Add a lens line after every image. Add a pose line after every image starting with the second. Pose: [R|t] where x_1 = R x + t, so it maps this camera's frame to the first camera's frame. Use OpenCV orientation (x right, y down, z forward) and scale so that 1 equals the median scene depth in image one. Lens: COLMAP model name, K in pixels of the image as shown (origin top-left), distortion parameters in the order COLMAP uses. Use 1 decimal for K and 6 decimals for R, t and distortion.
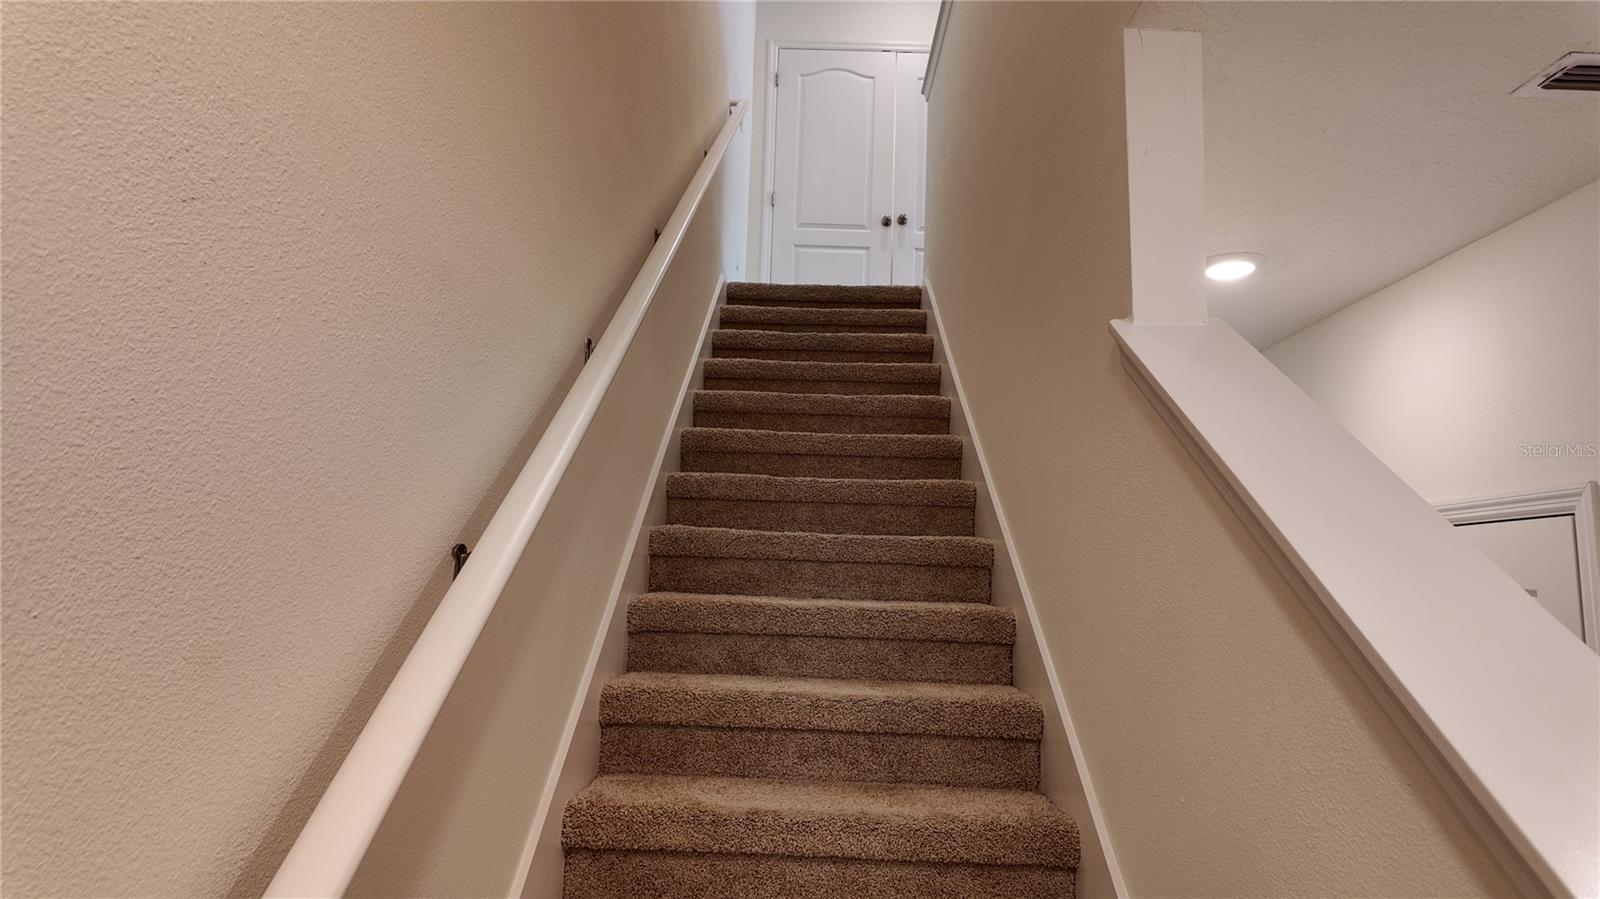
lens RADIAL K [[943.0, 0, 795.8], [0, 943.0, 453.2], [0, 0, 1]] dist [0.061851, -0.060922]
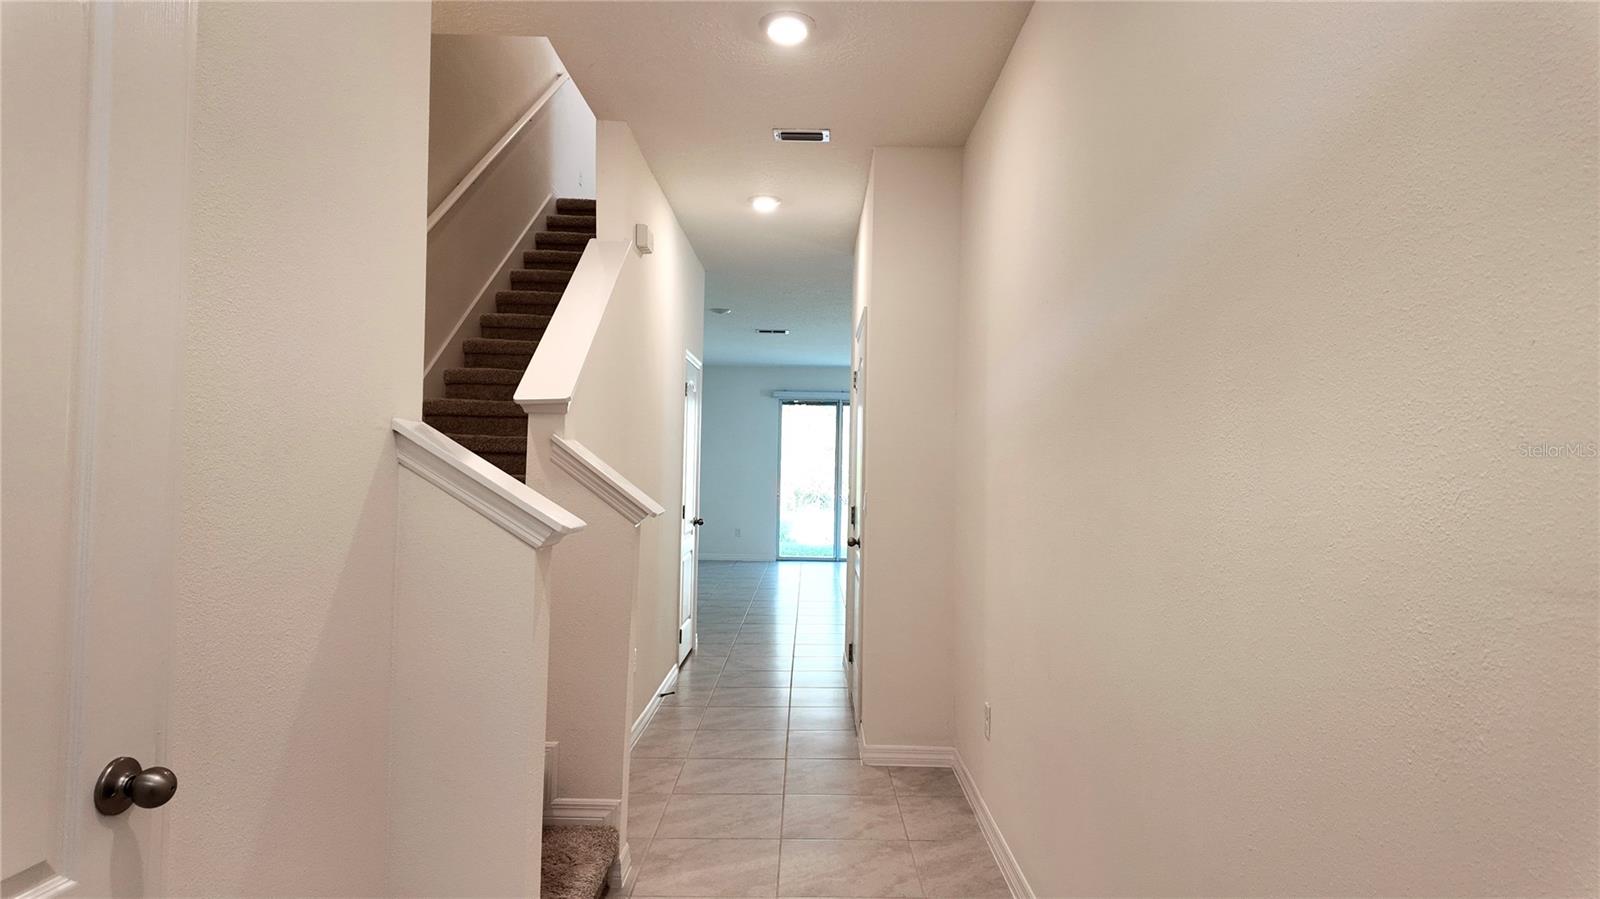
lens RADIAL K [[943.0, 0, 795.8], [0, 943.0, 453.2], [0, 0, 1]] dist [0.061851, -0.060922]
pose [[0.999881, -0.015092, -0.003138, 0.533124], [0.015365, 0.992134, 0.124237, 0.076106], [0.001239, -0.124271, 0.992248, -0.994877]]
